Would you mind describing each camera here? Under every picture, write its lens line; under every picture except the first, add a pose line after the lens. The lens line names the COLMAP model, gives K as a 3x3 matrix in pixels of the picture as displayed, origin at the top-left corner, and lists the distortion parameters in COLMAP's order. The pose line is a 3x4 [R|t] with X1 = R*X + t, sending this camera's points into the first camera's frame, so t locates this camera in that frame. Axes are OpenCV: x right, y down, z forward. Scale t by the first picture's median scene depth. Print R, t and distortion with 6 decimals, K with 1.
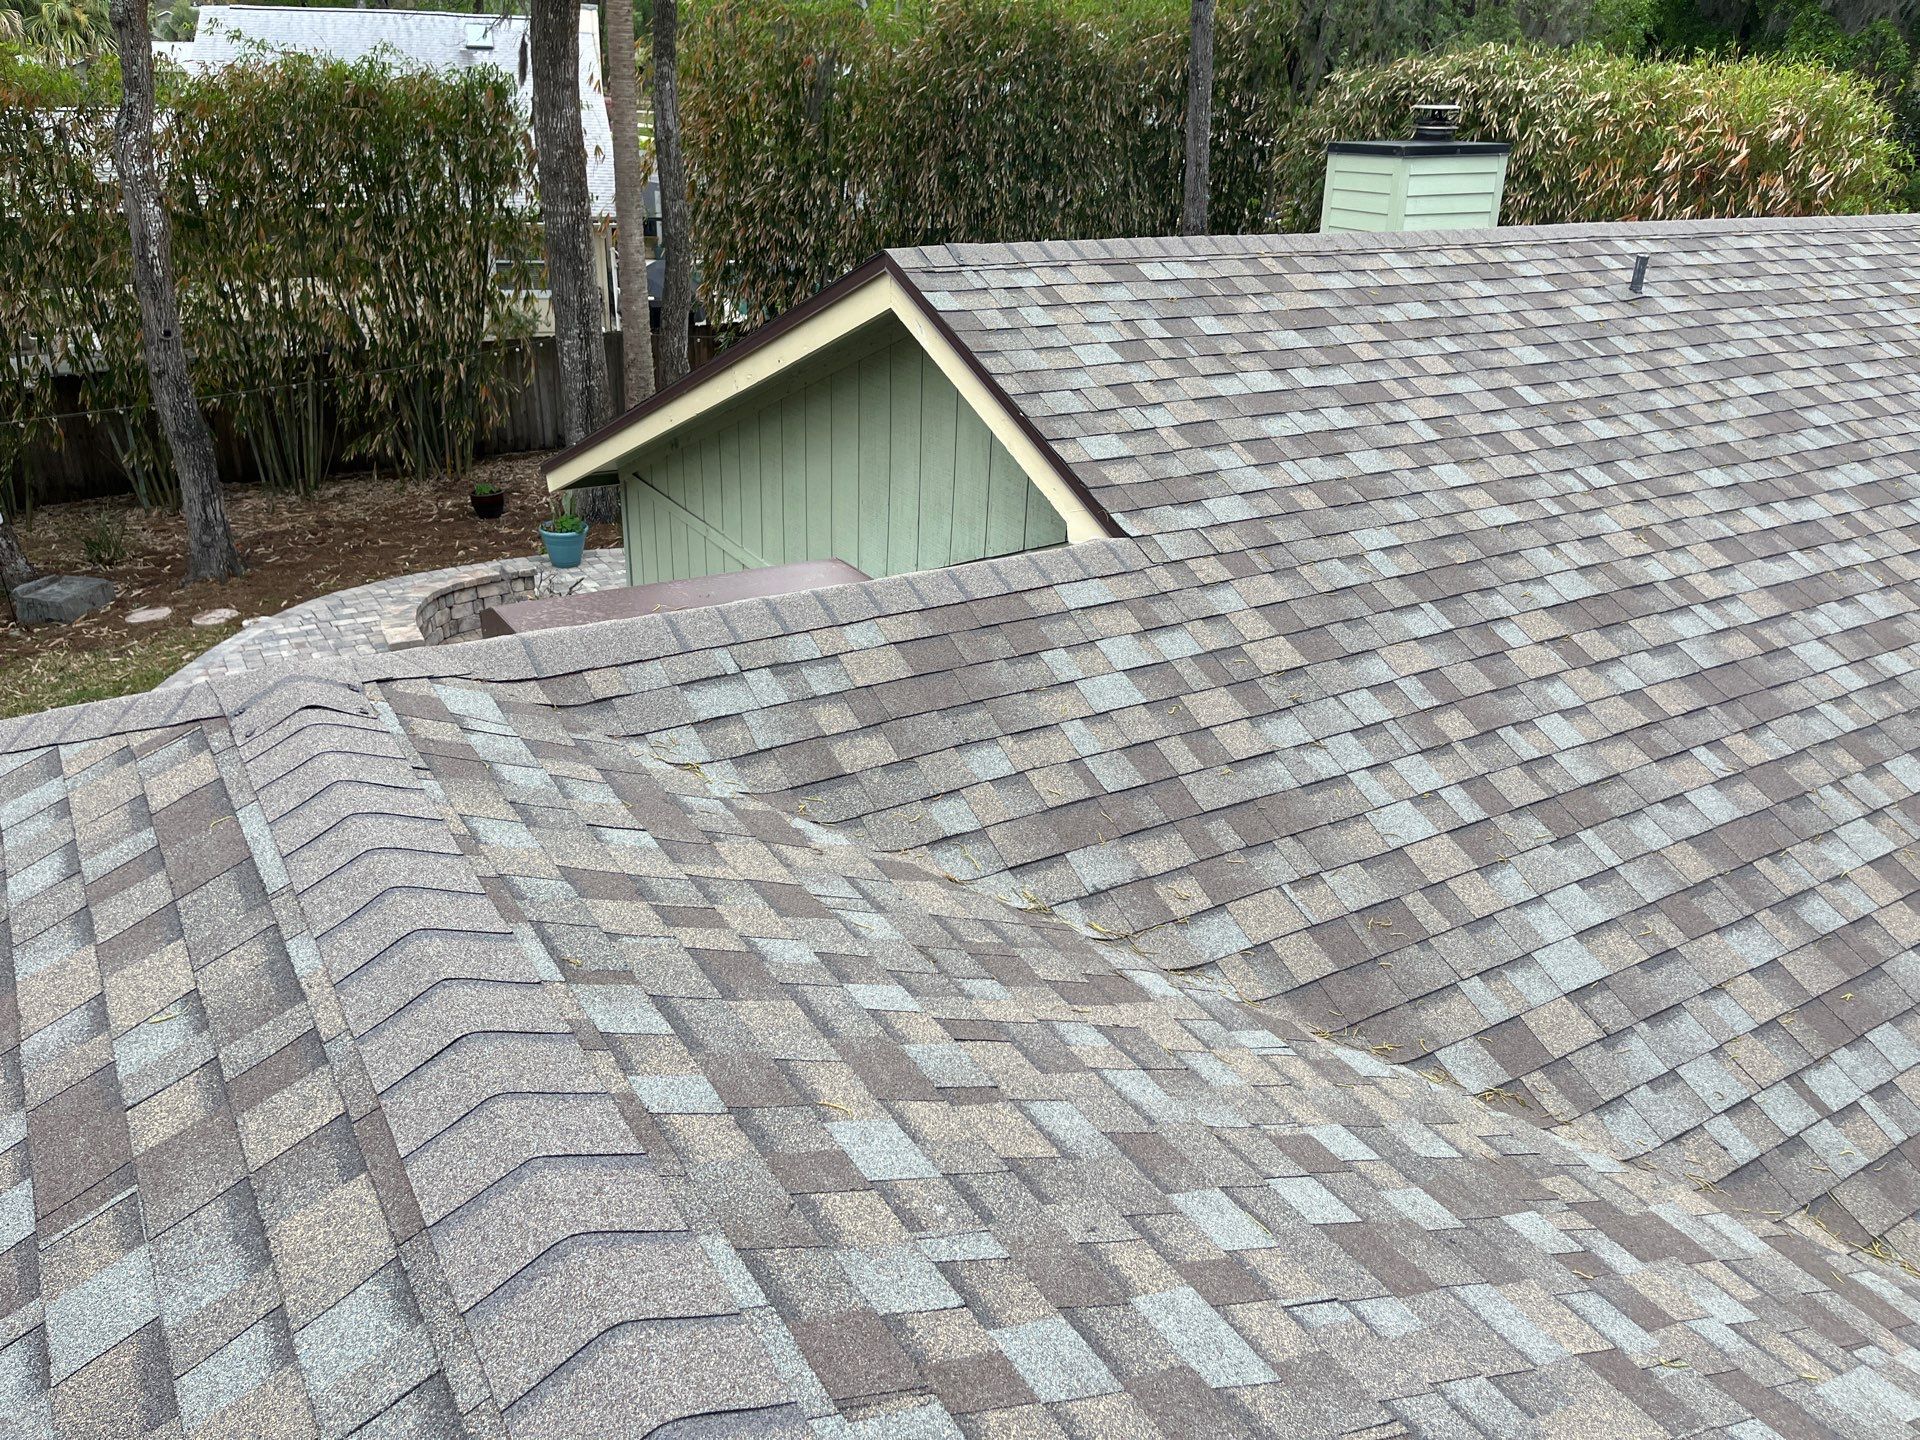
lens RADIAL K [[1404.6, 0, 988.9], [0, 1404.6, 726.7], [0, 0, 1]] dist [0.083528, -0.103017]
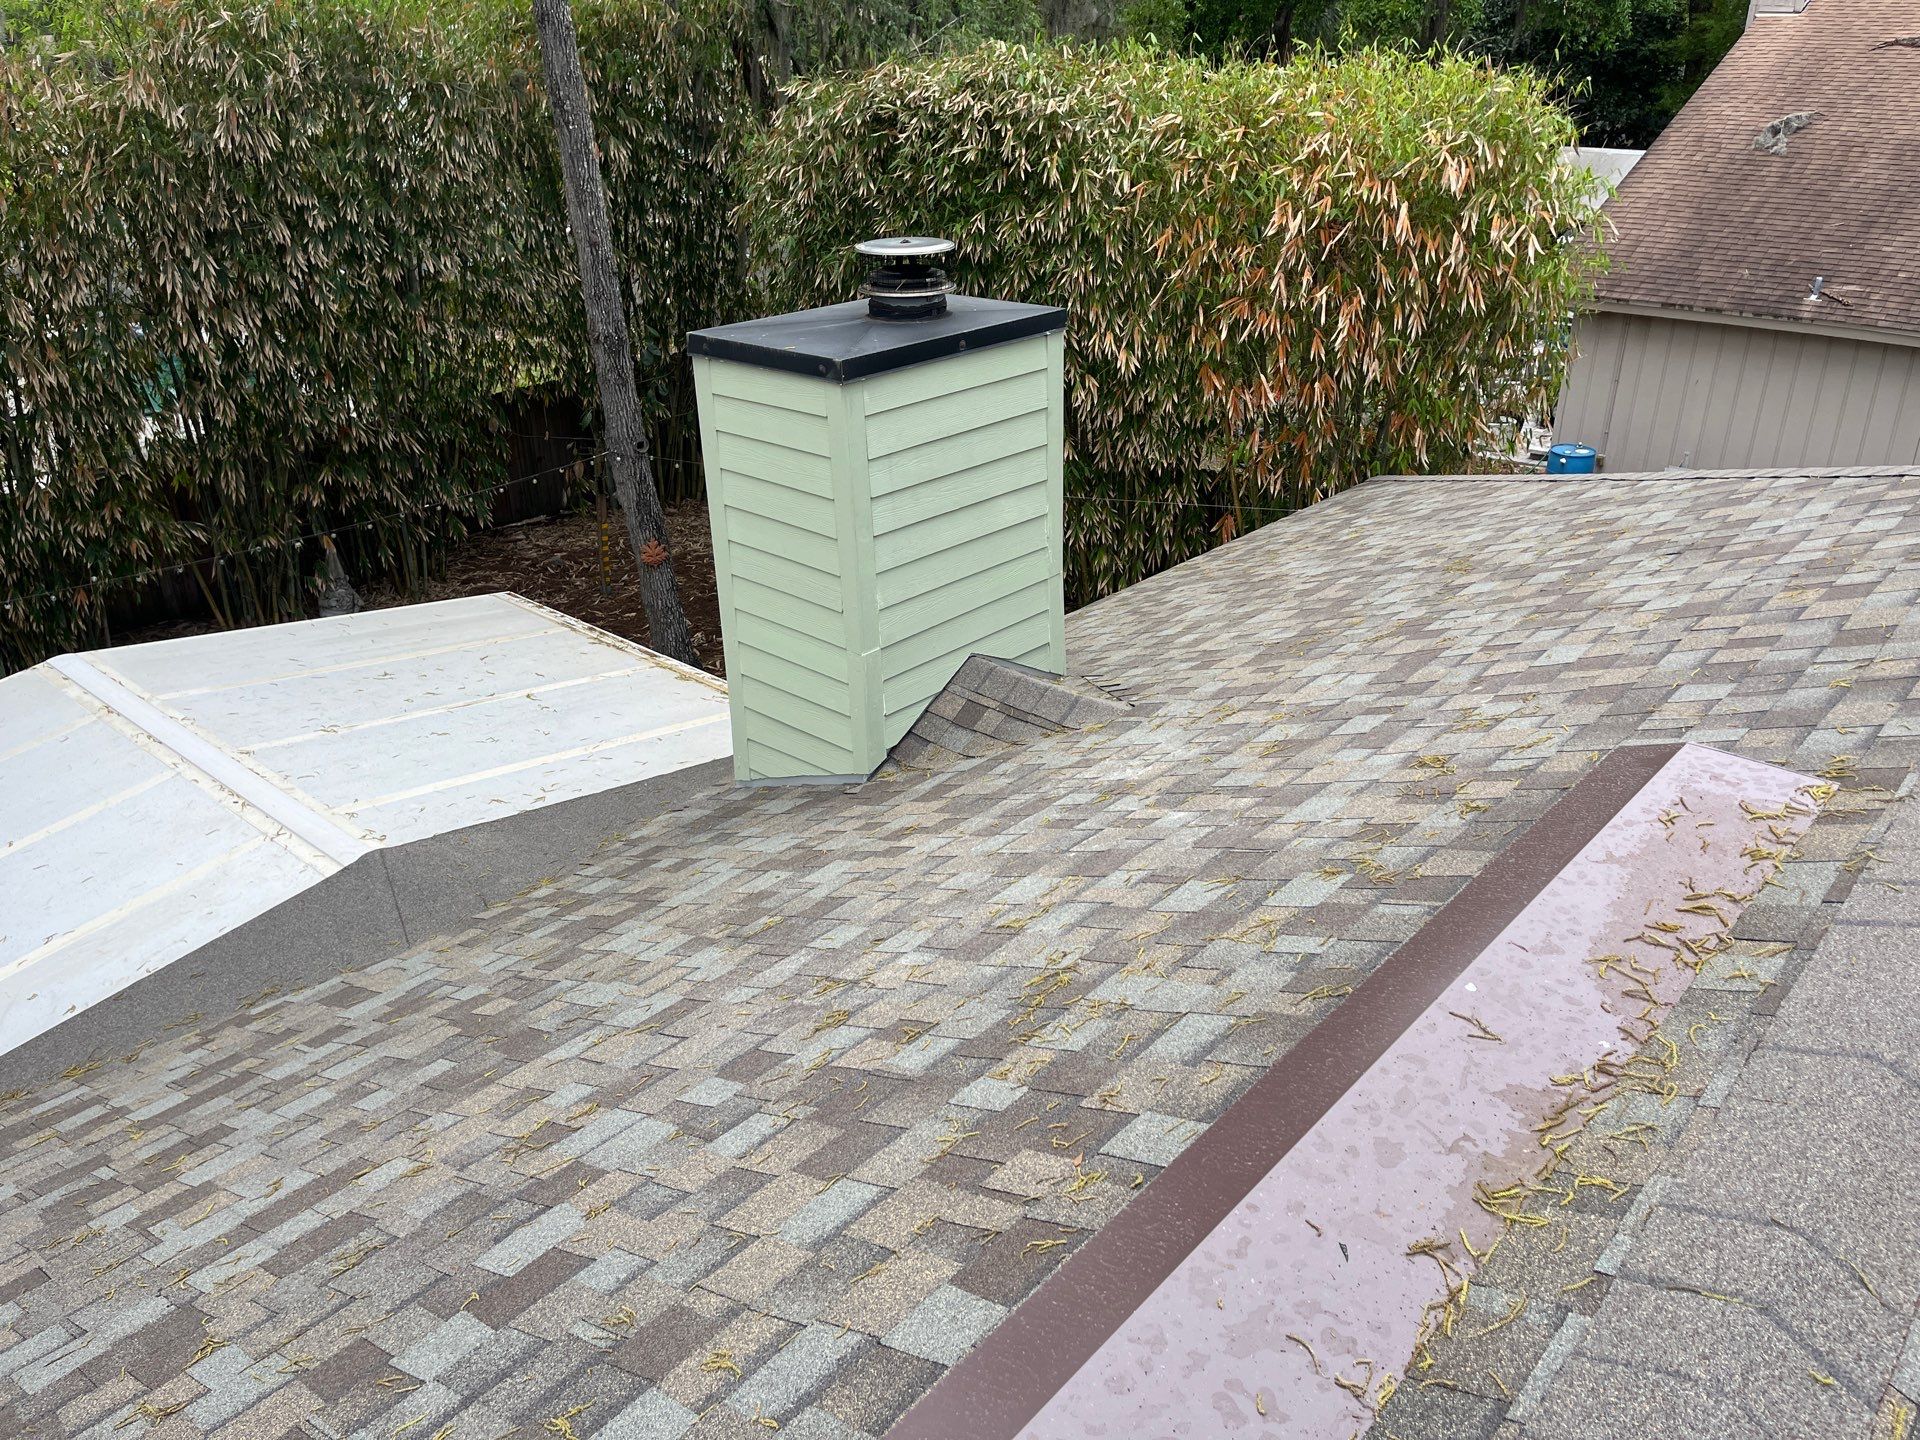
lens RADIAL K [[1504.9, 0, 962.0], [0, 1504.9, 770.6], [0, 0, 1]] dist [0.041049, -0.074952]
pose [[0.960224, -0.155519, 0.231913, 0.492907], [0.149871, 0.987818, 0.041890, -0.730177], [-0.235603, -0.005466, 0.971834, 1.321060]]
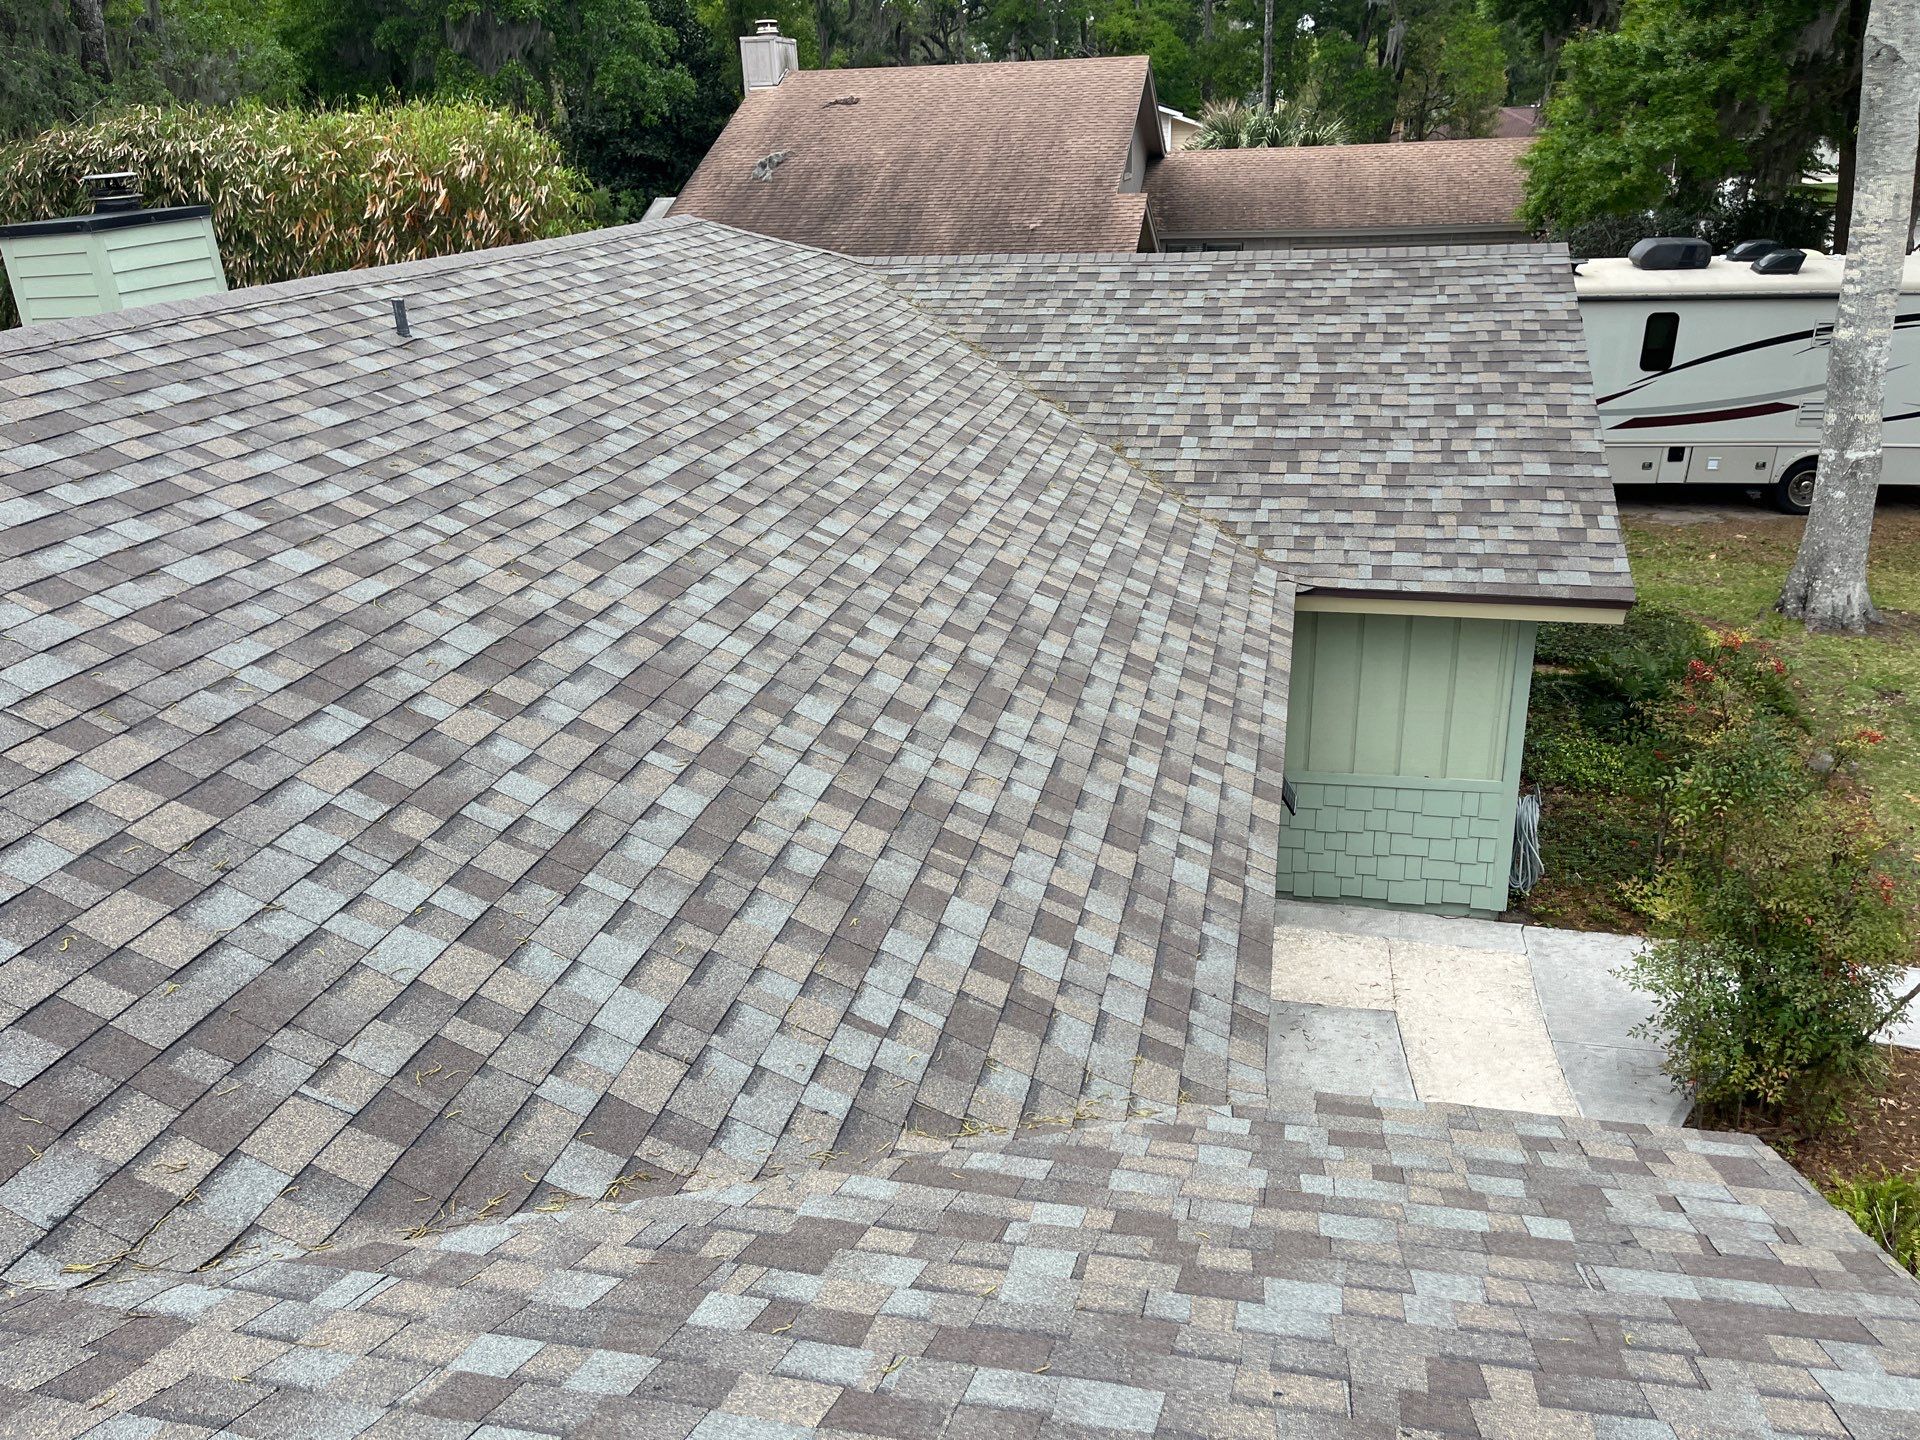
lens RADIAL K [[1434.5, 0, 965.8], [0, 1434.5, 723.7], [0, 0, 1]] dist [0.067964, -0.106966]
pose [[0.701649, -0.330116, 0.631436, 0.014277], [0.354848, 0.930377, 0.092097, -0.018514], [-0.617876, 0.159444, 0.769940, 0.061889]]
